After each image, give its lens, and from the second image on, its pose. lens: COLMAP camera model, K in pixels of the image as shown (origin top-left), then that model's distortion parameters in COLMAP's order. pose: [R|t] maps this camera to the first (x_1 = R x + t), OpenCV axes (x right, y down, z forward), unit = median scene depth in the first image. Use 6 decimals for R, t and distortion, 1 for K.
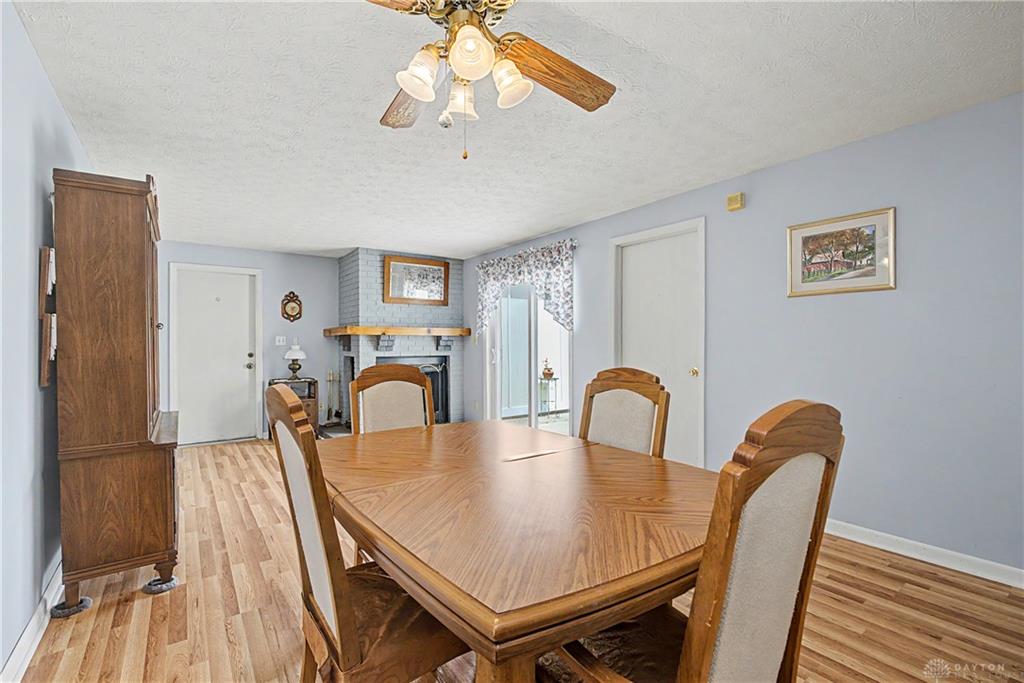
lens RADIAL K [[451.9, 0, 515.9], [0, 451.9, 341.9], [0, 0, 1]] dist [-0.009915, 0.001438]
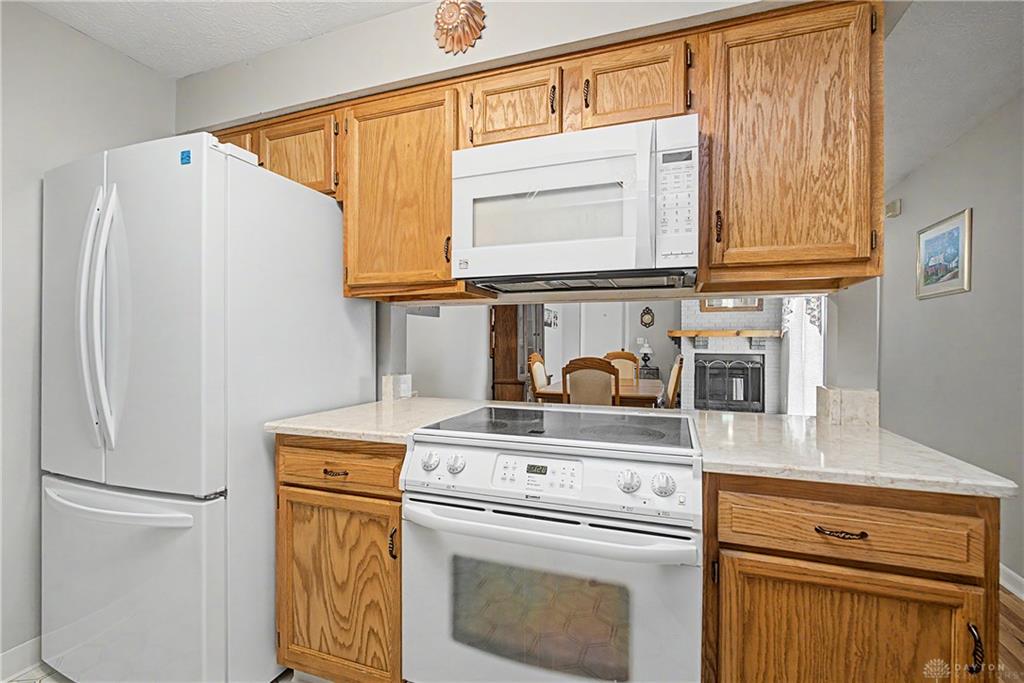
lens RADIAL K [[451.9, 0, 512.4], [0, 451.9, 342.8], [0, 0, 1]] dist [-0.009915, 0.001438]
pose [[0.544583, 0.007596, -0.838672, 0.503394], [-0.004454, 0.999971, 0.006164, -0.003025], [0.838695, 0.000379, 0.544601, -0.167954]]
